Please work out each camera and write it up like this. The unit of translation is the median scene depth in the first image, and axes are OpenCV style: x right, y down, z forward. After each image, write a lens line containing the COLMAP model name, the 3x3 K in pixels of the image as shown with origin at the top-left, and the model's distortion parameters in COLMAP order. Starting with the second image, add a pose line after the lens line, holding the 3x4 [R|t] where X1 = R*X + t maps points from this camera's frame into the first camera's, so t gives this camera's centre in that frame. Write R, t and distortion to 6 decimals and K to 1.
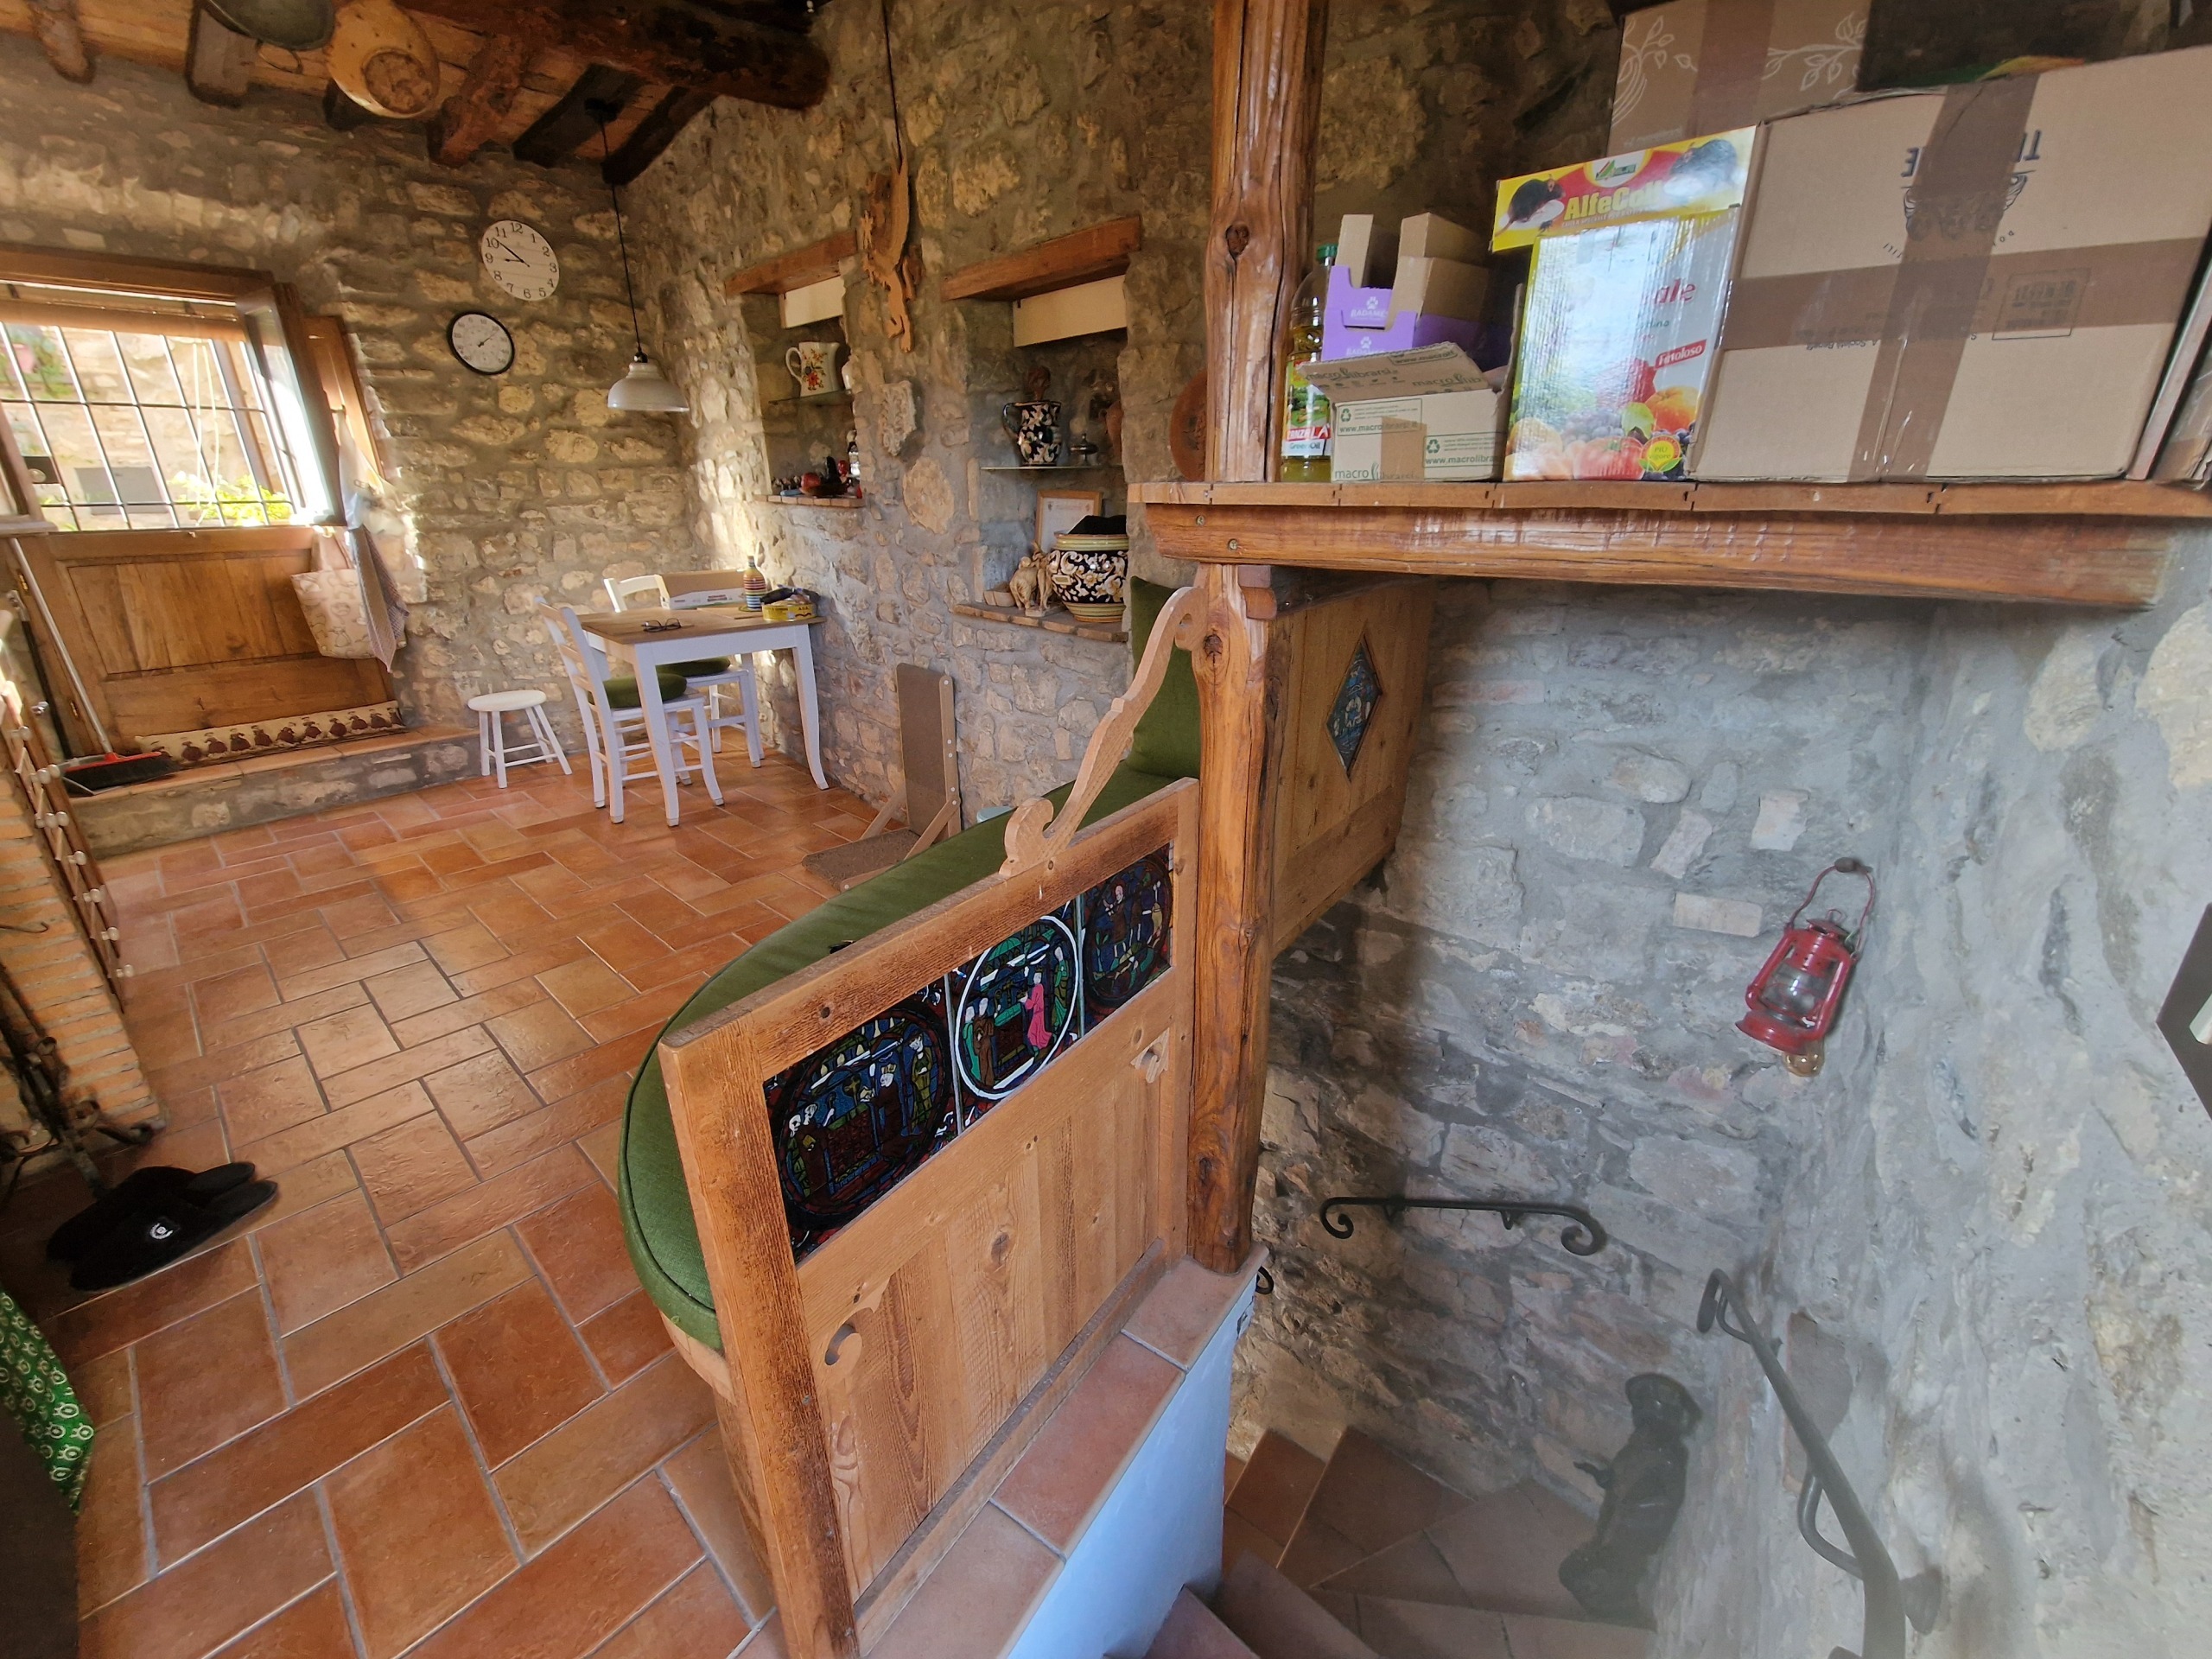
lens RADIAL K [[903.2, 0, 1112.3], [0, 903.2, 818.6], [0, 0, 1]] dist [0.002134, -0.002948]
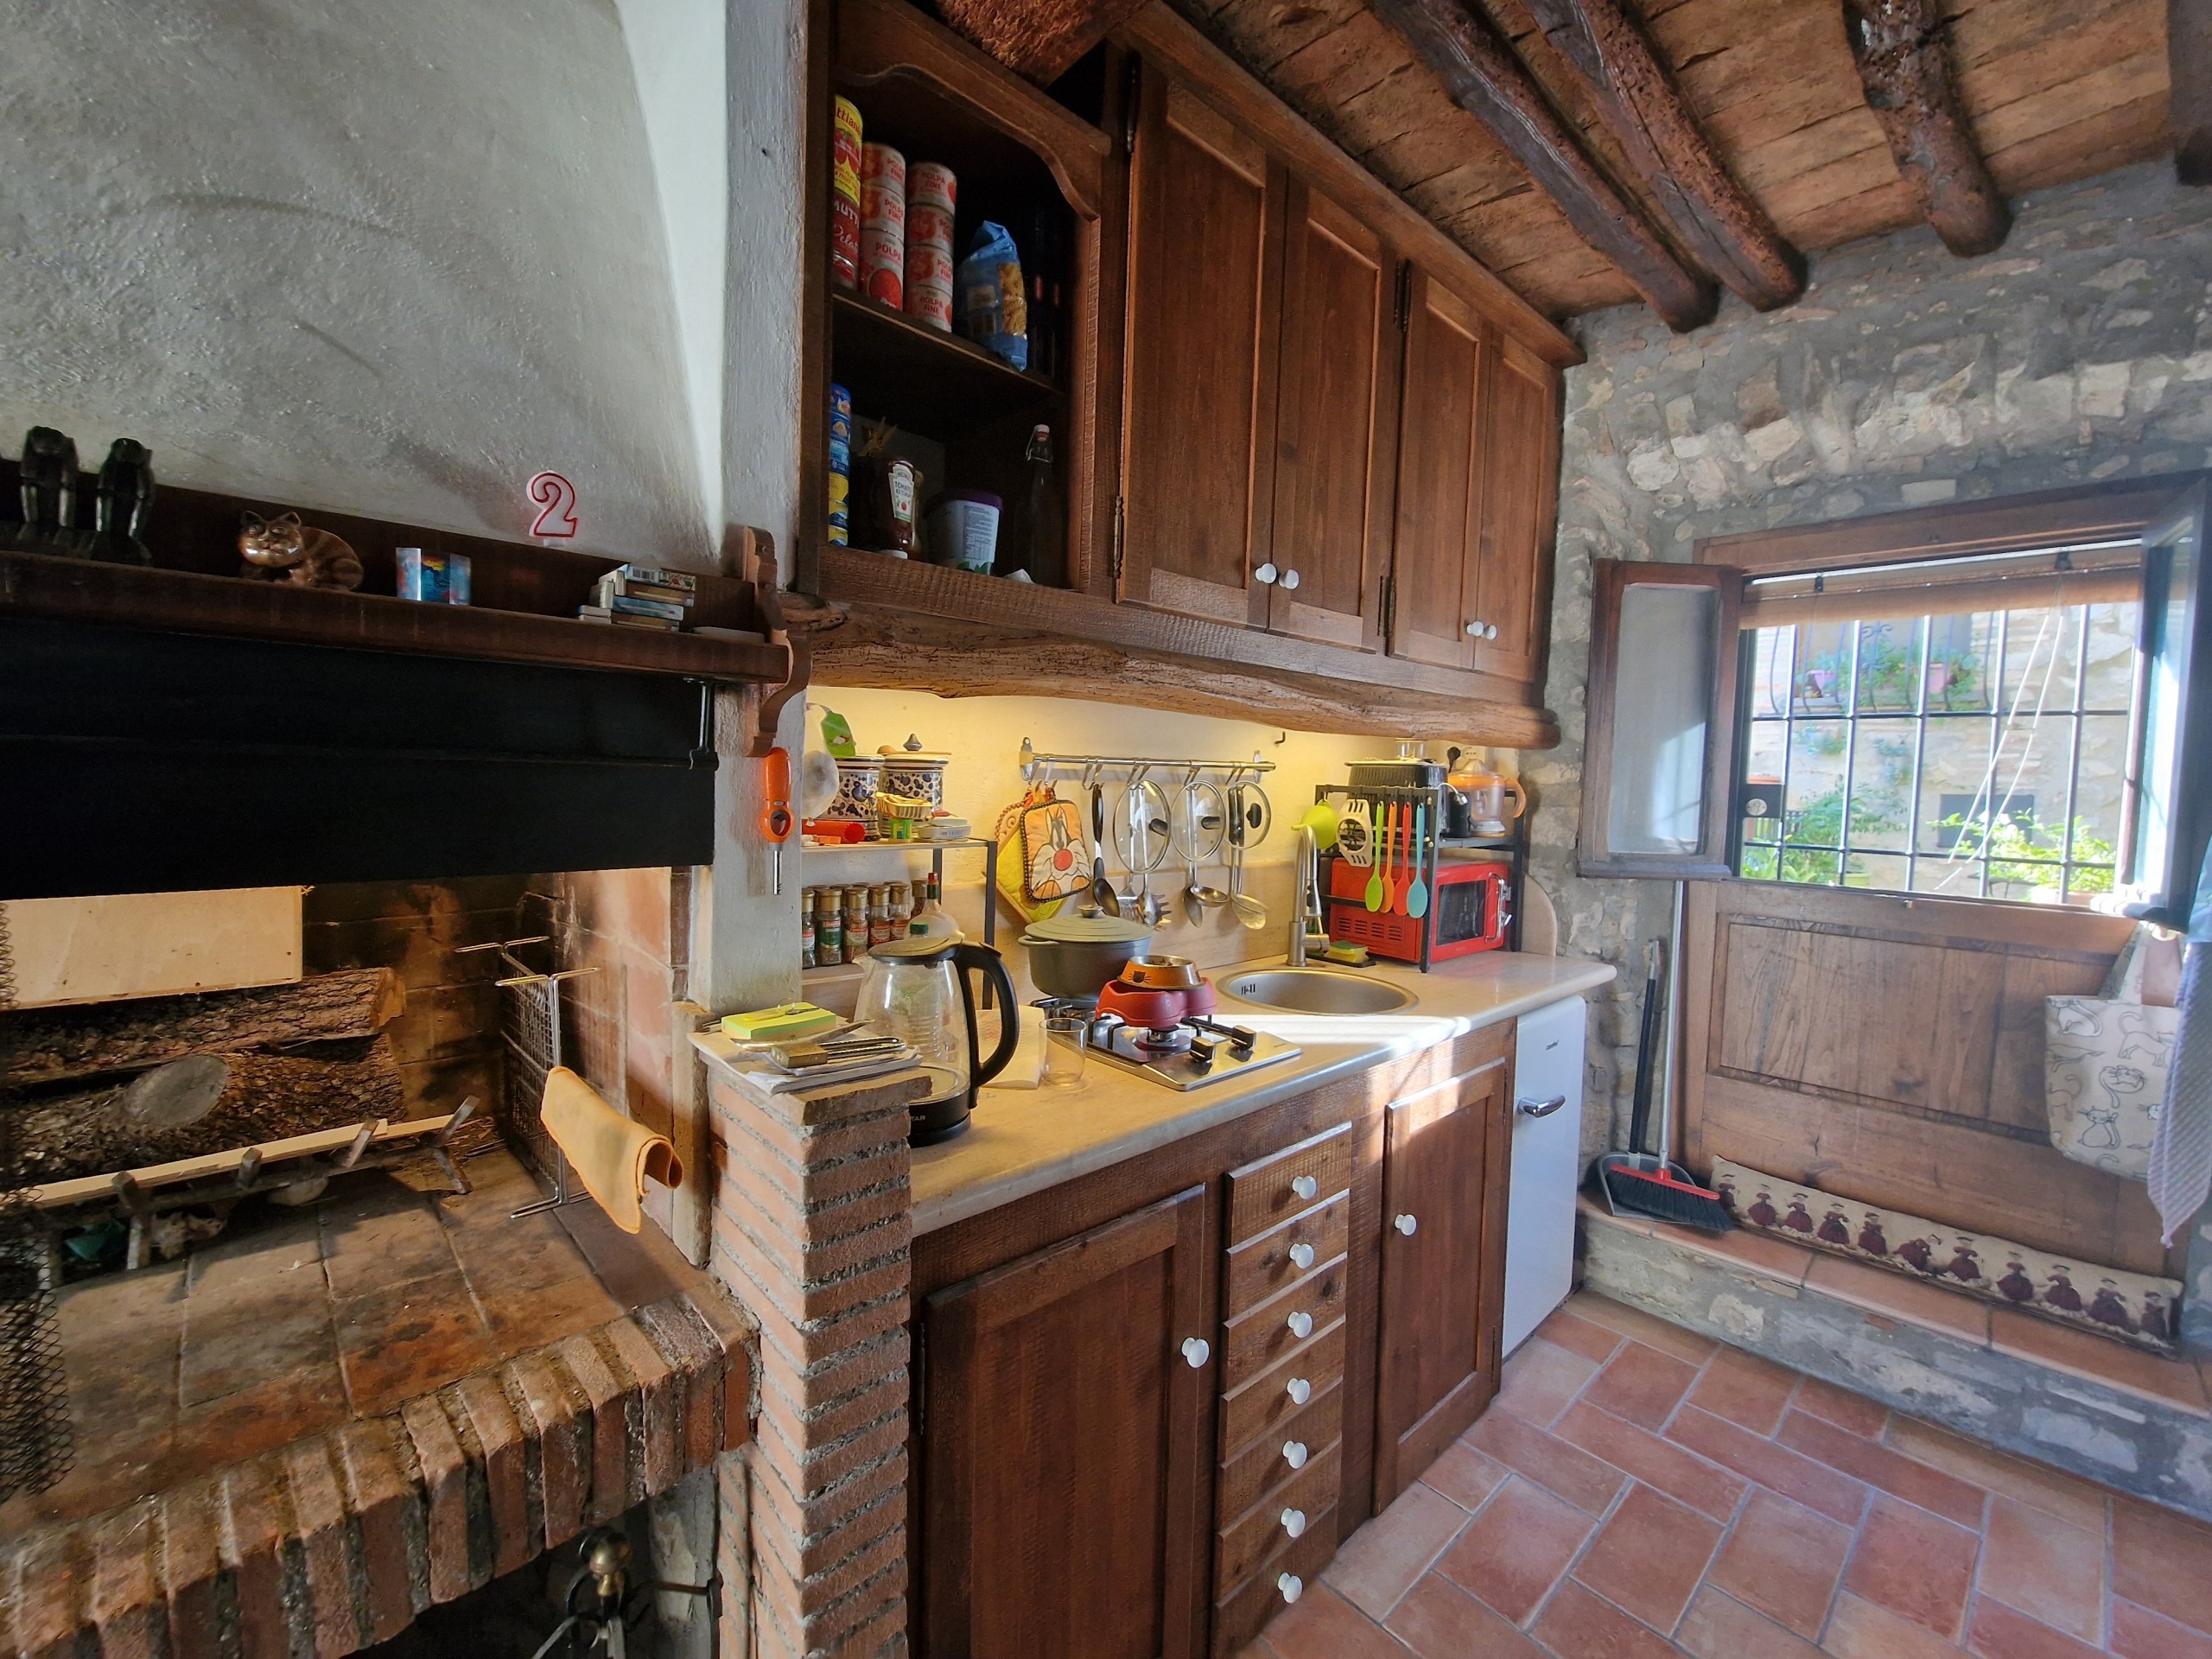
lens RADIAL K [[914.4, 0, 1111.5], [0, 914.4, 821.4], [0, 0, 1]] dist [0.008184, -0.003979]
pose [[-0.083113, 0.048966, -0.995336, -0.437568], [-0.375617, 0.923587, 0.076801, -0.266238], [0.923041, 0.380249, -0.058370, 0.644164]]
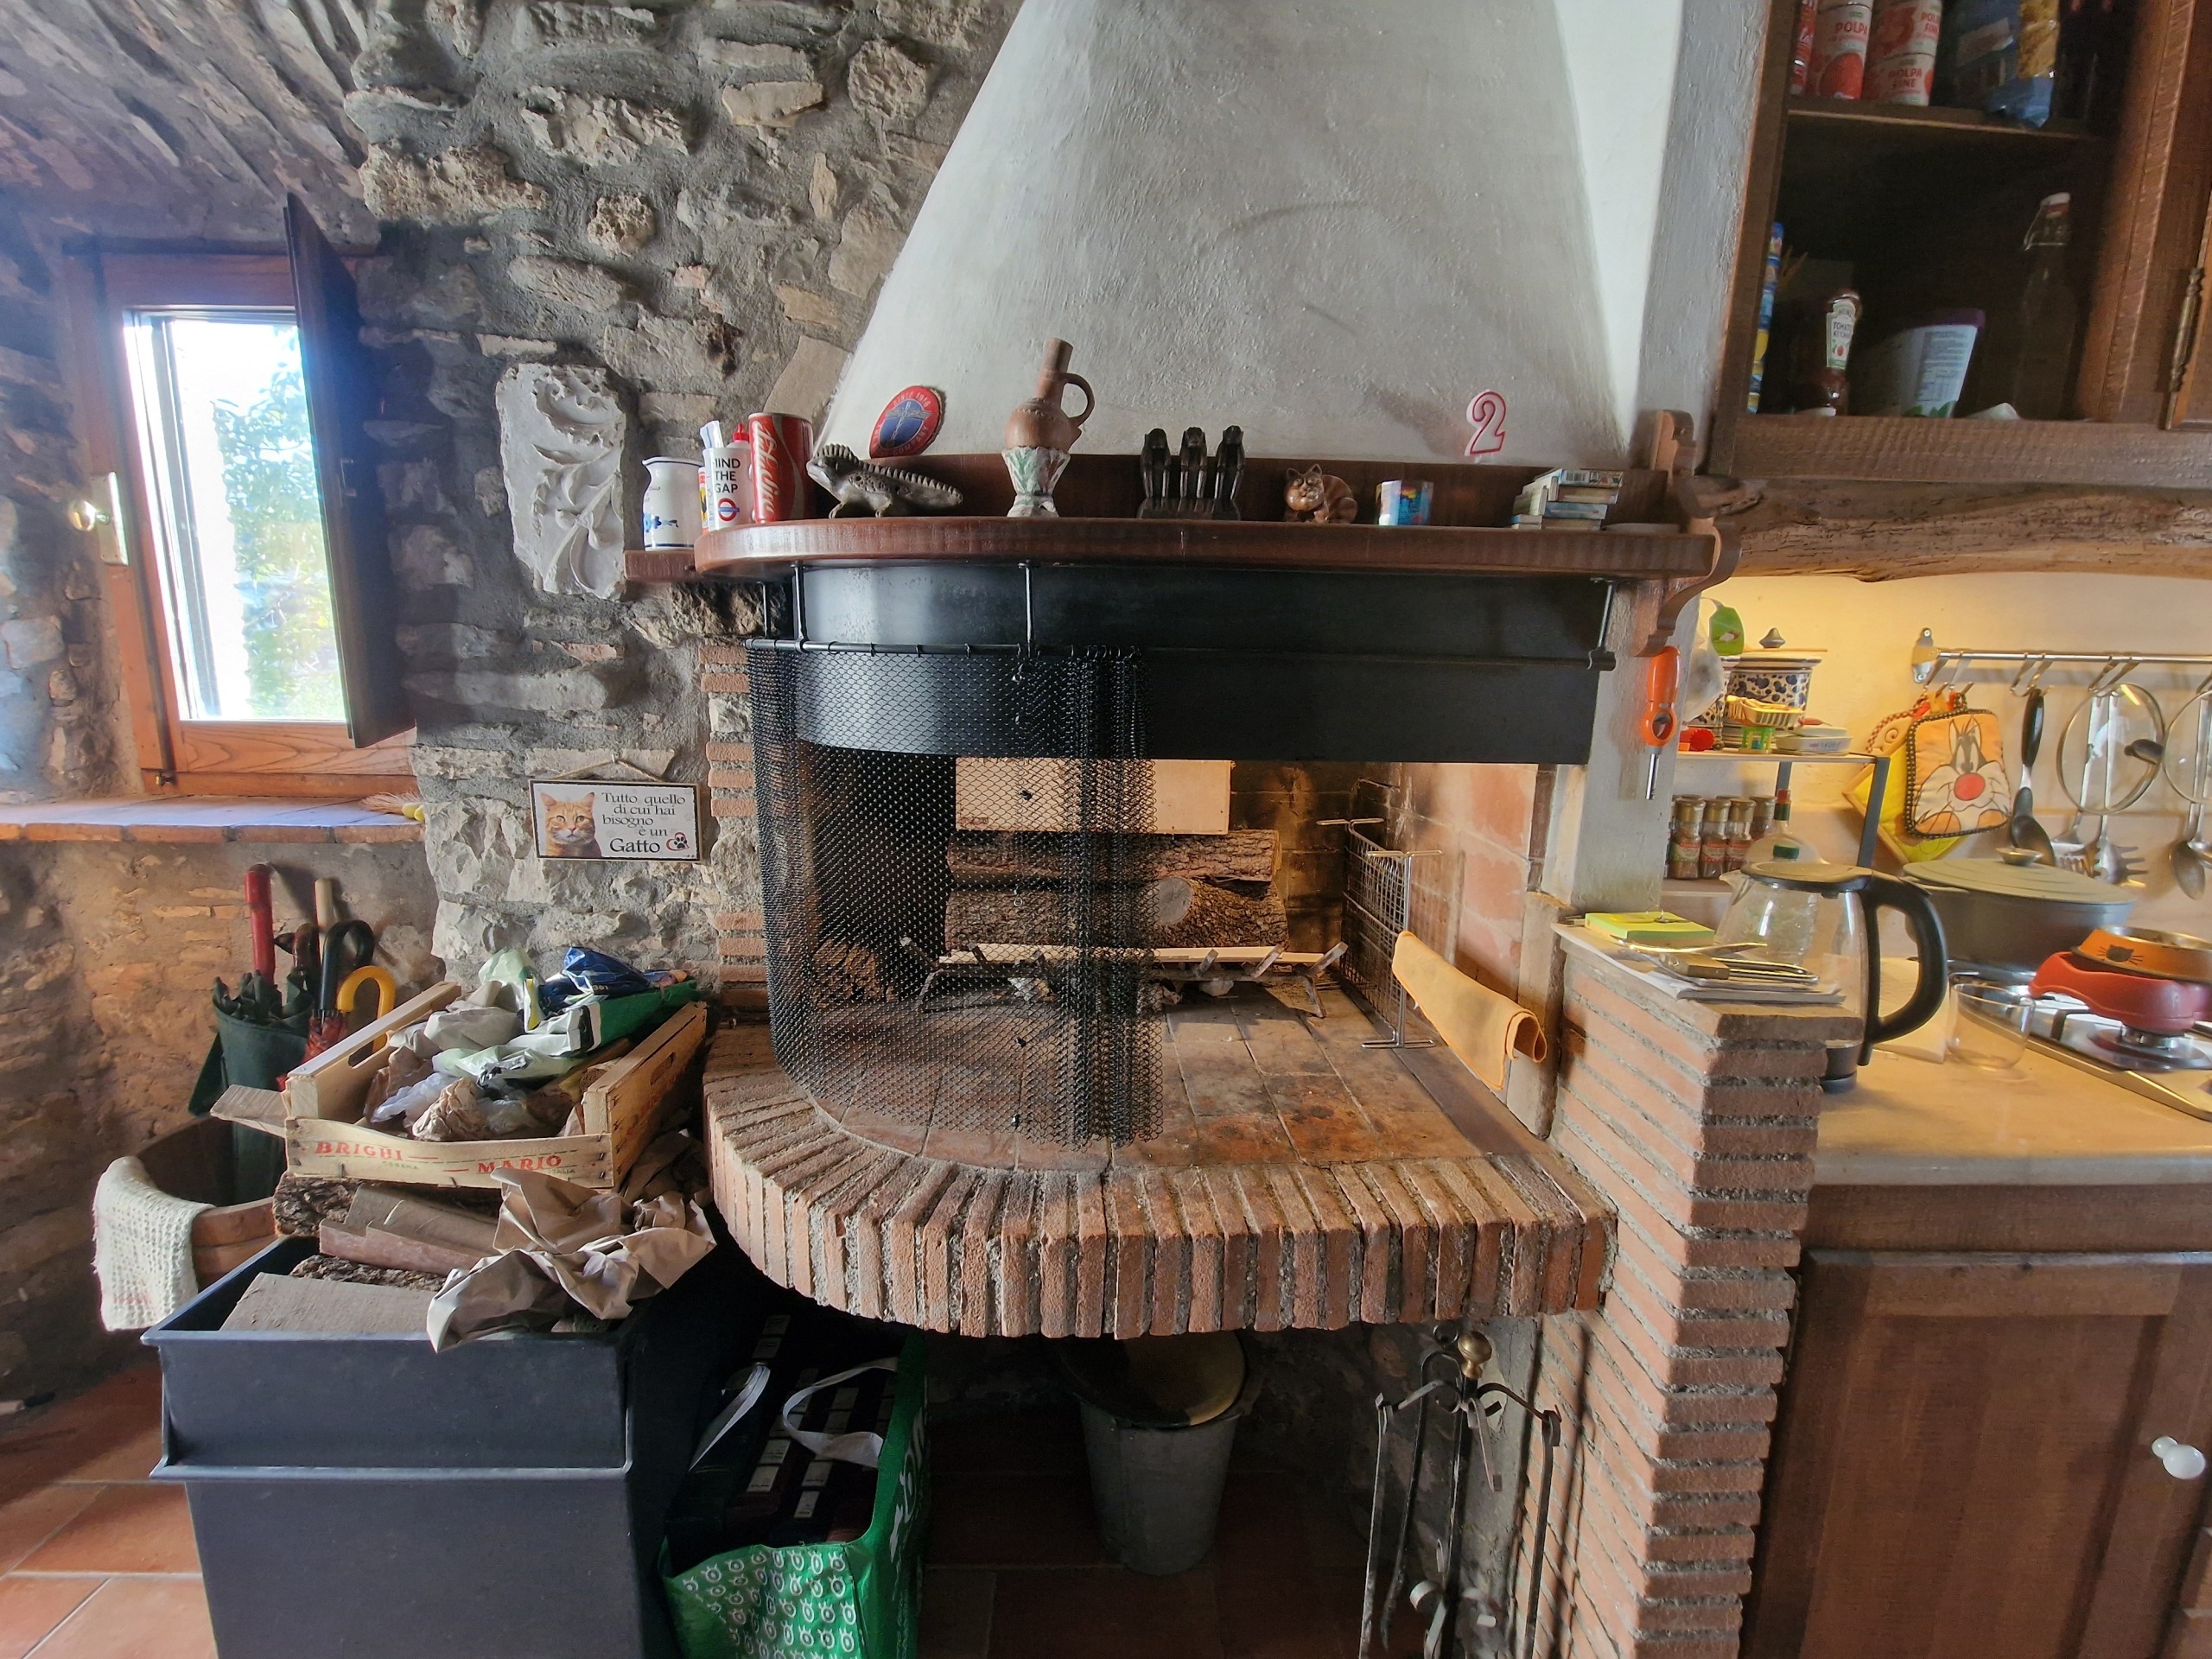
lens RADIAL K [[914.4, 0, 1111.5], [0, 914.4, 821.4], [0, 0, 1]] dist [0.008184, -0.003979]
pose [[-0.716974, 0.105414, -0.689084, -0.386362], [-0.264392, 0.873523, 0.408722, -0.241207], [0.645016, 0.475231, -0.598423, 0.586709]]
